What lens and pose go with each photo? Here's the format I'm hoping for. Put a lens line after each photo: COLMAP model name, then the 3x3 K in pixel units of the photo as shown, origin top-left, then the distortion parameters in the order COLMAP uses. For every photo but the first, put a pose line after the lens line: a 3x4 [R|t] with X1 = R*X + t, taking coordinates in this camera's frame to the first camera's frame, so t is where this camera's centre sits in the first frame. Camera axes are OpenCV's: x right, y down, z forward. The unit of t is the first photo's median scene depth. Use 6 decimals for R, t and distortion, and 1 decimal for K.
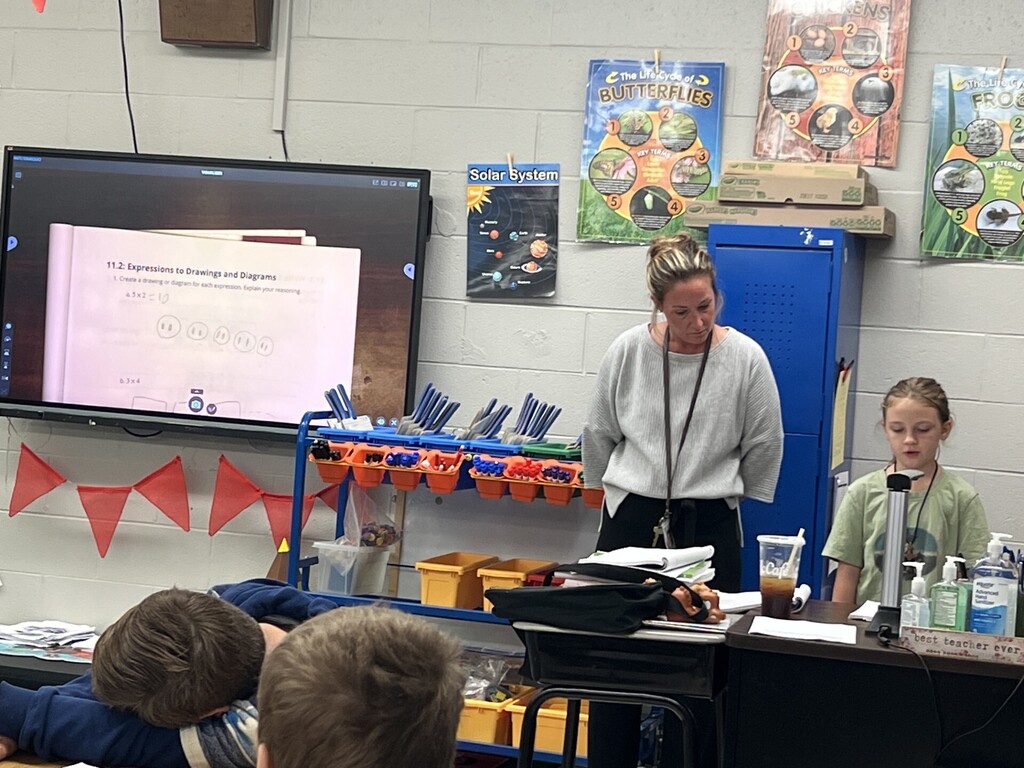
lens RADIAL K [[2175.6, 0, 506.5], [0, 2175.6, 387.2], [0, 0, 1]] dist [0.265337, 0.000000]
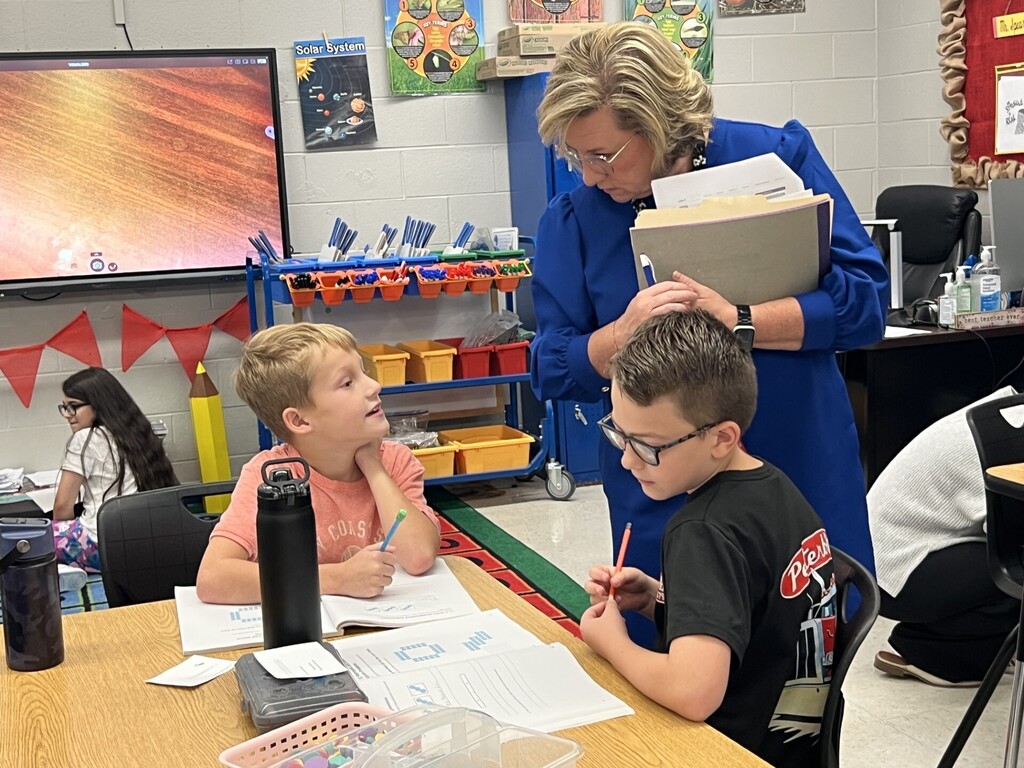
lens RADIAL K [[1574.1, 0, 518.3], [0, 1574.1, 384.8], [0, 0, 1]] dist [0.124645, 0.000000]
pose [[0.815349, -0.188231, 0.547518, -0.451654], [0.122164, 0.980316, 0.155099, -0.035183], [-0.565935, -0.059573, 0.822295, 0.167465]]
